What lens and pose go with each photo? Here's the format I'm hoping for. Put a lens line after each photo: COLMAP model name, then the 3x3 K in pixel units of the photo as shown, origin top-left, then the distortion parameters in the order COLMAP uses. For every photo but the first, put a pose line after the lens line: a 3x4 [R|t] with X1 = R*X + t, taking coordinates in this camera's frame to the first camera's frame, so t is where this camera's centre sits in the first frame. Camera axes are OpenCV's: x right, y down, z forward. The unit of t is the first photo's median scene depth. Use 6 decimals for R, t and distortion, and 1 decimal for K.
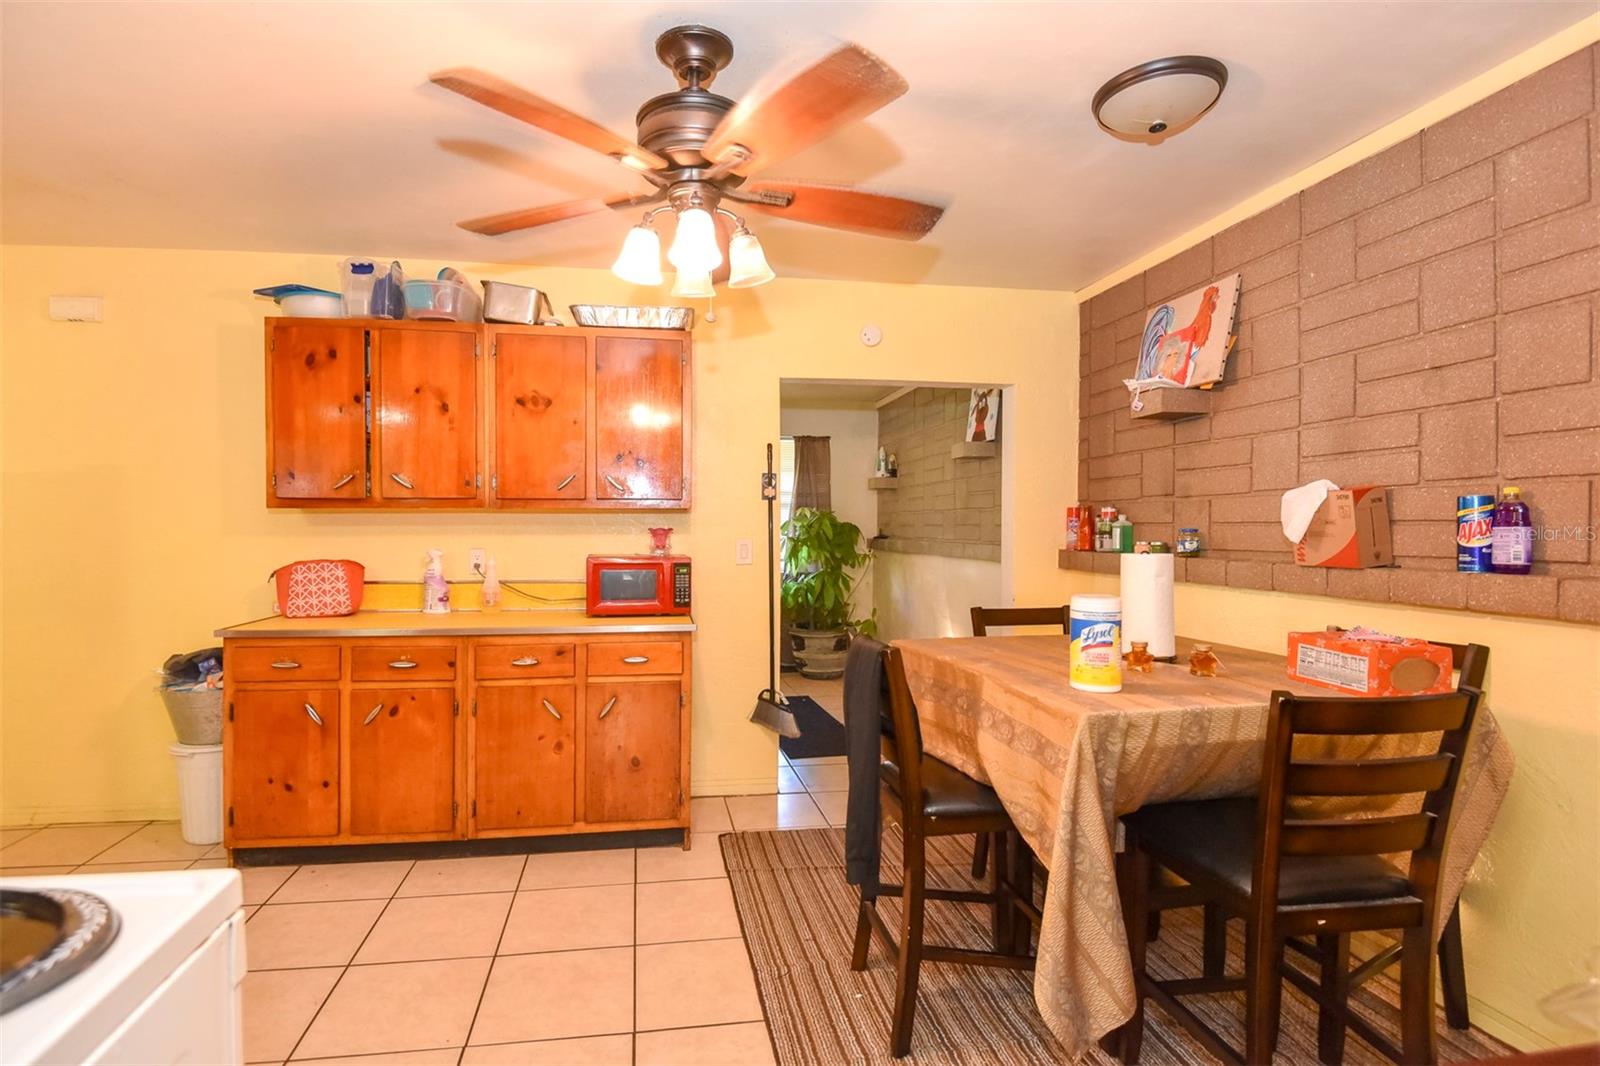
lens RADIAL K [[777.0, 0, 801.1], [0, 777.0, 518.8], [0, 0, 1]] dist [0.019755, -0.025663]
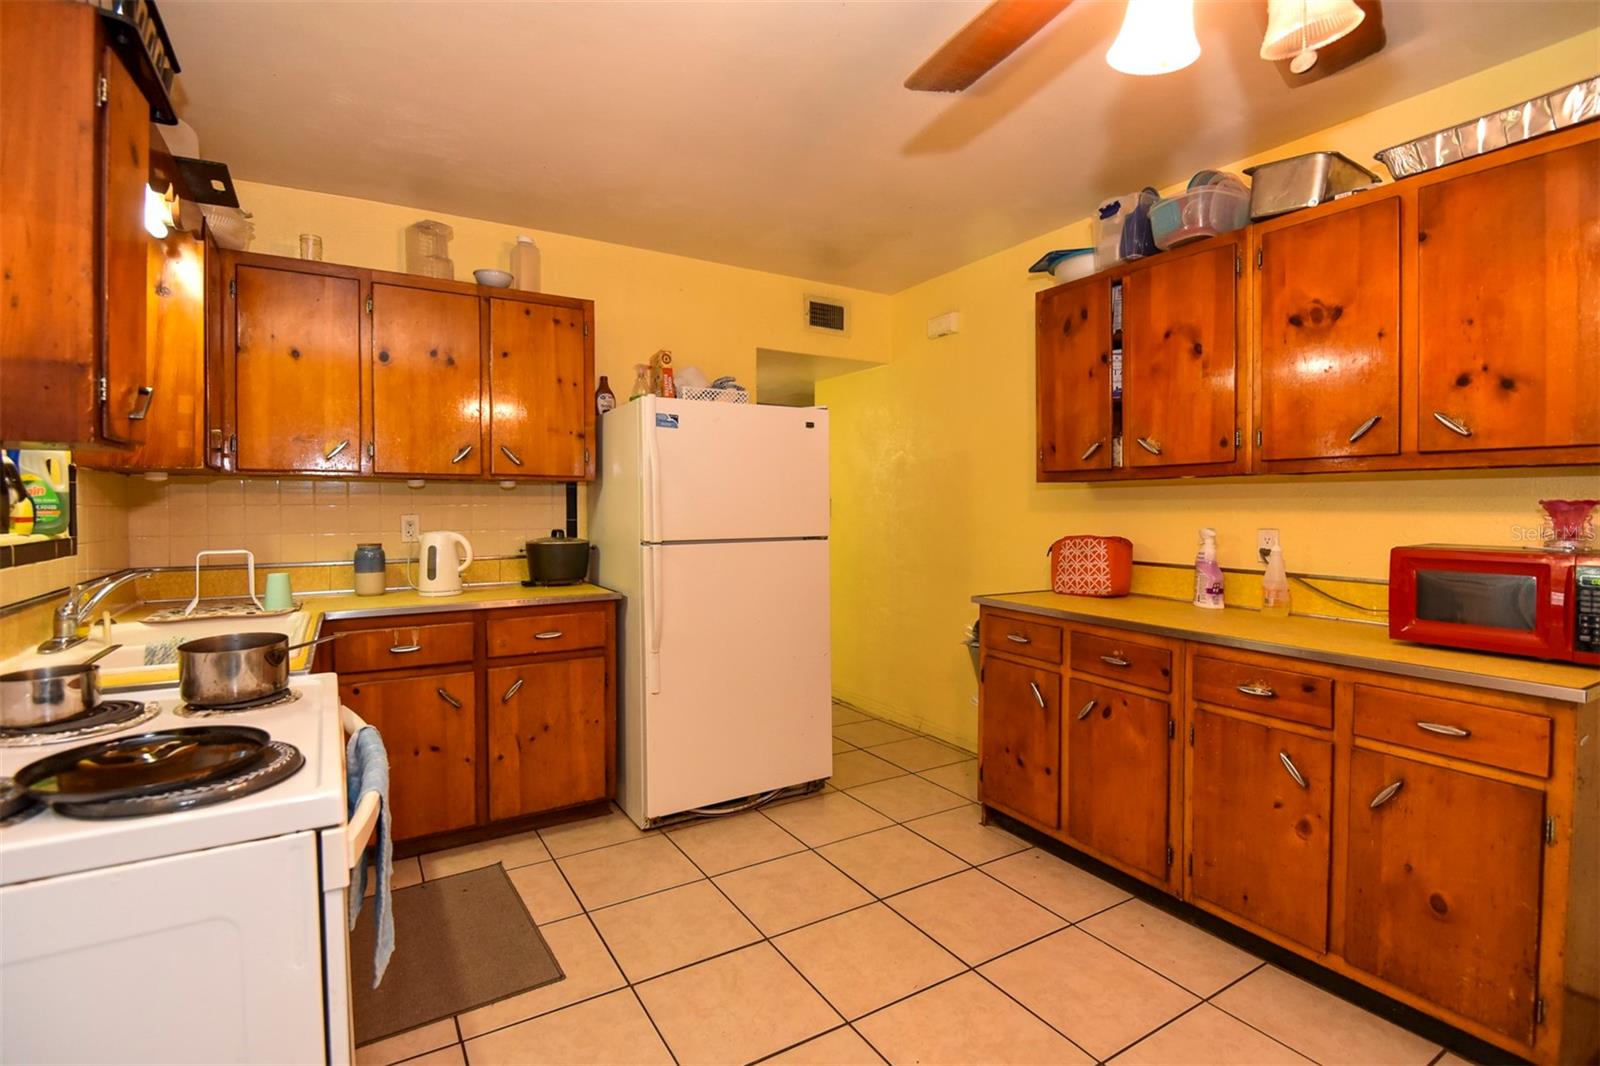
lens RADIAL K [[777.0, 0, 801.1], [0, 777.0, 518.8], [0, 0, 1]] dist [0.019755, -0.025663]
pose [[0.348060, 0.015895, -0.937337, 0.157038], [0.009119, 0.999752, 0.020340, 0.010285], [0.937428, -0.015627, 0.347829, 0.361276]]
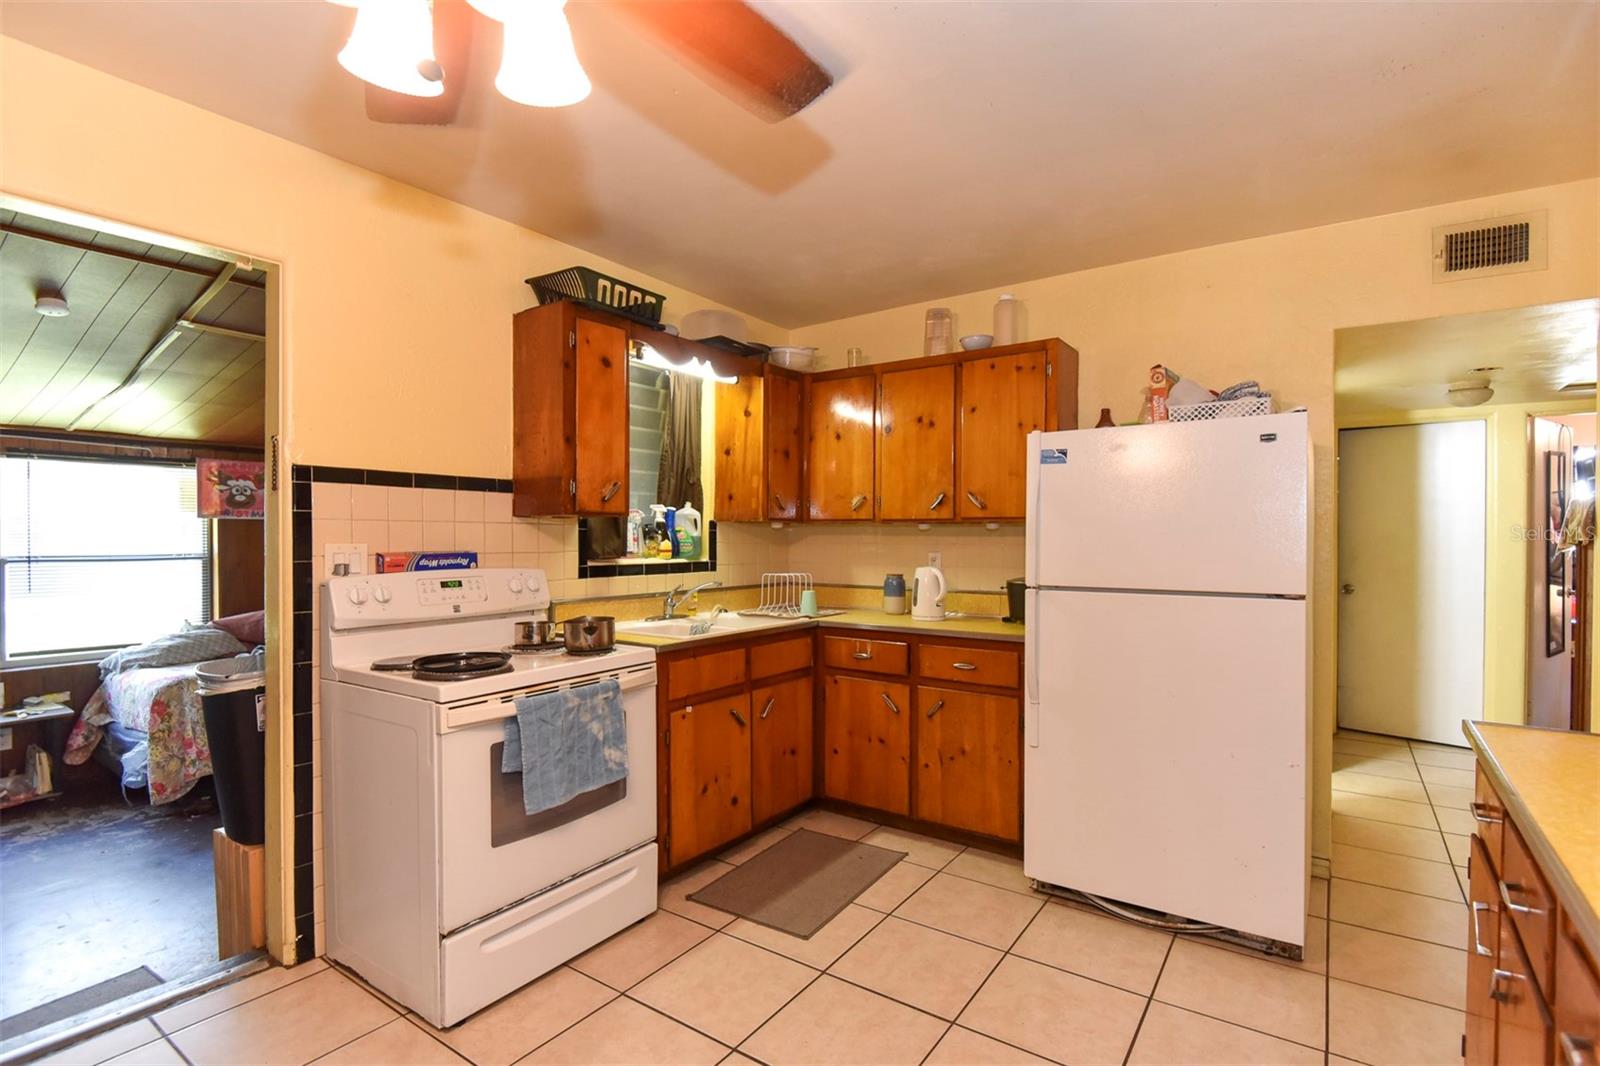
lens RADIAL K [[755.1, 0, 766.1], [0, 755.1, 534.3], [0, 0, 1]] dist [0.004475, -0.000965]
pose [[-0.734133, -0.005237, -0.678985, 0.027367], [0.002338, 0.999945, -0.010240, 0.004476], [0.679001, -0.009105, -0.734081, 0.960826]]
